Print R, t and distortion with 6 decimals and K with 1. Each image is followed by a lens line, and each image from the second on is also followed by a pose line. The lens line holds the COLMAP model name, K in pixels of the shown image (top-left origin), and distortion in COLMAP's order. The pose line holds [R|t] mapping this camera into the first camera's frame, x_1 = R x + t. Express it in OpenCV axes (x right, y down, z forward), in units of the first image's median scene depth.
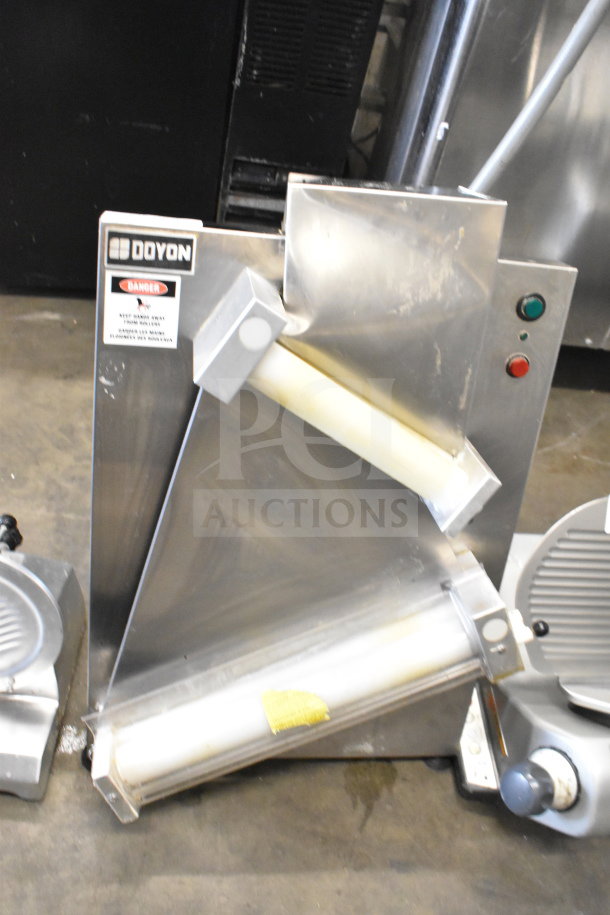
lens RADIAL K [[862.3, 0, 305.0], [0, 862.3, 457.5], [0, 0, 1]] dist [-0.069560, -0.006325]
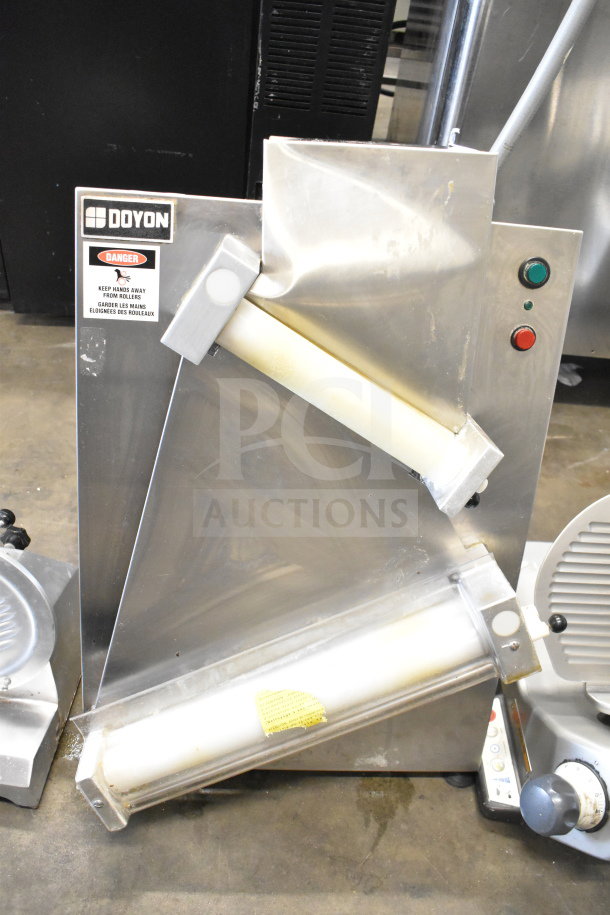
lens RADIAL K [[794.5, 0, 305.0], [0, 794.5, 457.5], [0, 0, 1]] dist [-0.077958, 0.002831]
pose [[0.996453, -0.013773, -0.083017, 0.074829], [0.007578, 0.997194, -0.074476, 0.079619], [0.083810, 0.073583, 0.993761, 0.126388]]
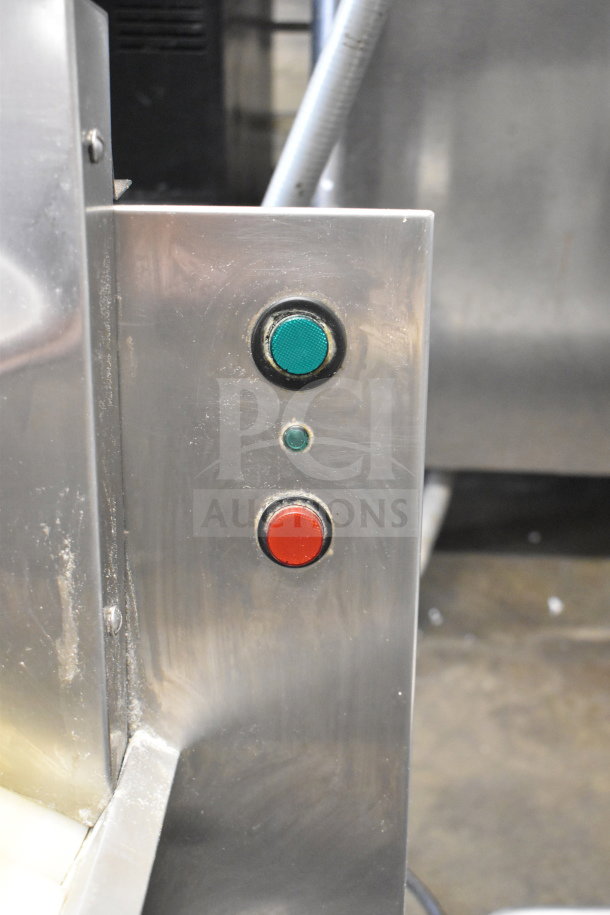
lens RADIAL K [[1074.7, 0, 305.0], [0, 1074.7, 457.5], [0, 0, 1]] dist [-0.005099, -0.004605]
pose [[0.982454, -0.077672, -0.169559, 0.301490], [0.045245, 0.981253, -0.187337, -0.053601], [0.180932, 0.176378, 0.967551, 0.562852]]
